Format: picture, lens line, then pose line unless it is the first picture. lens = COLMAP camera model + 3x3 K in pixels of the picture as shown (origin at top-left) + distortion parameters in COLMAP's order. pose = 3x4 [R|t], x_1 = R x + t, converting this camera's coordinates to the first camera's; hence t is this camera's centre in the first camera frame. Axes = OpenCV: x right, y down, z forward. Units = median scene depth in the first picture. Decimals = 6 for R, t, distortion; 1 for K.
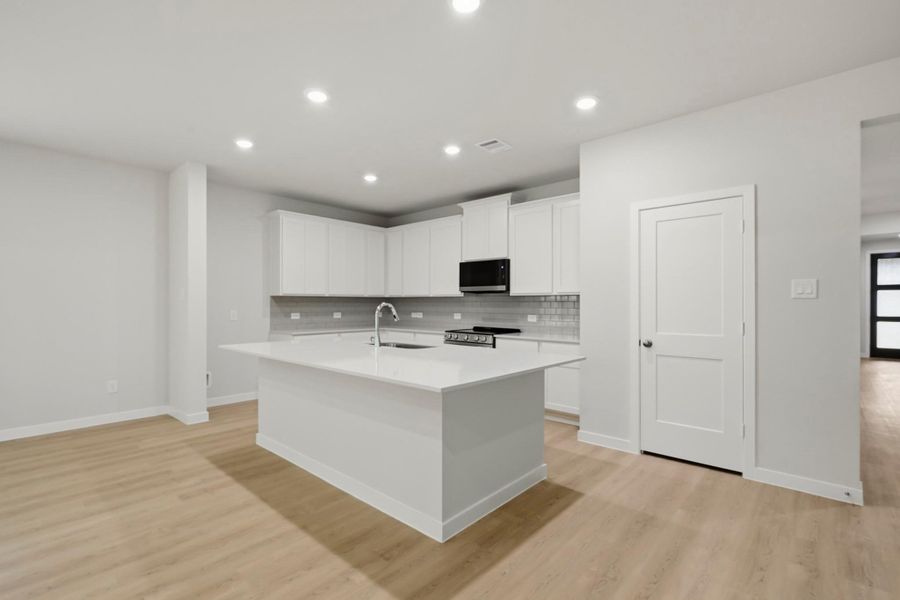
lens RADIAL K [[417.5, 0, 450.0], [0, 417.5, 300.0], [0, 0, 1]] dist [0.002044, 0.000242]
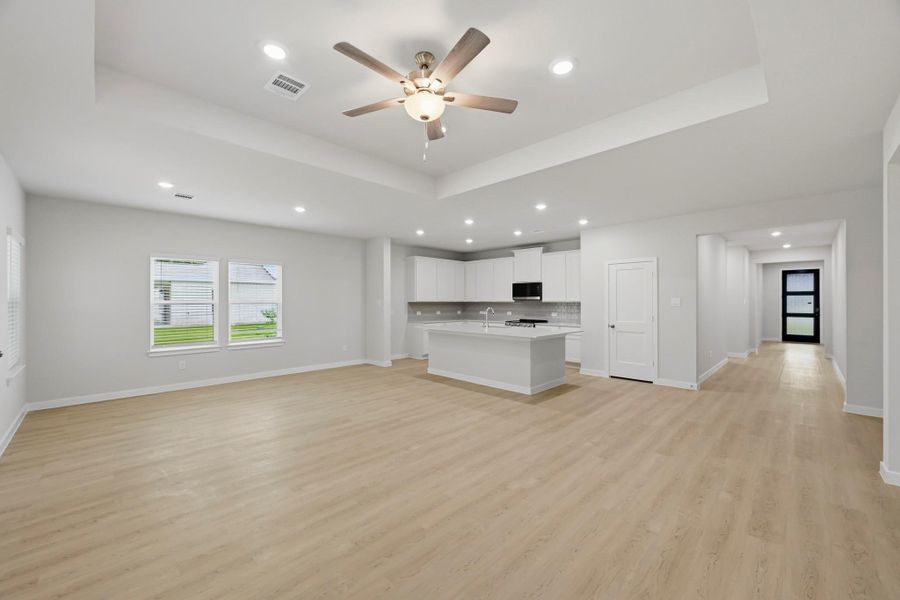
lens RADIAL K [[356.8, 0, 450.0], [0, 356.8, 300.0], [0, 0, 1]] dist [-0.000476, -0.000036]
pose [[0.998862, -0.001214, -0.047680, -0.189544], [0.001441, 0.999988, 0.004727, -0.028455], [0.047673, -0.004790, 0.998851, -0.600785]]
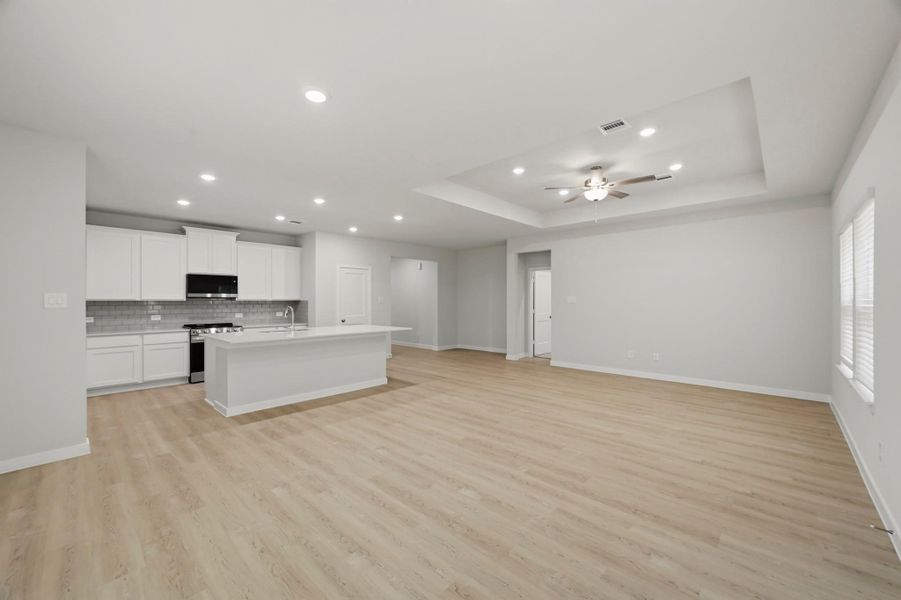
lens RADIAL K [[357.2, 0, 450.5], [0, 357.2, 300.0], [0, 0, 1]] dist [-0.000476, -0.000036]
pose [[0.014609, 0.002453, 0.999890, -1.130442], [-0.003918, 0.999989, -0.002396, -0.012973], [-0.999886, -0.003883, 0.014619, 0.212814]]
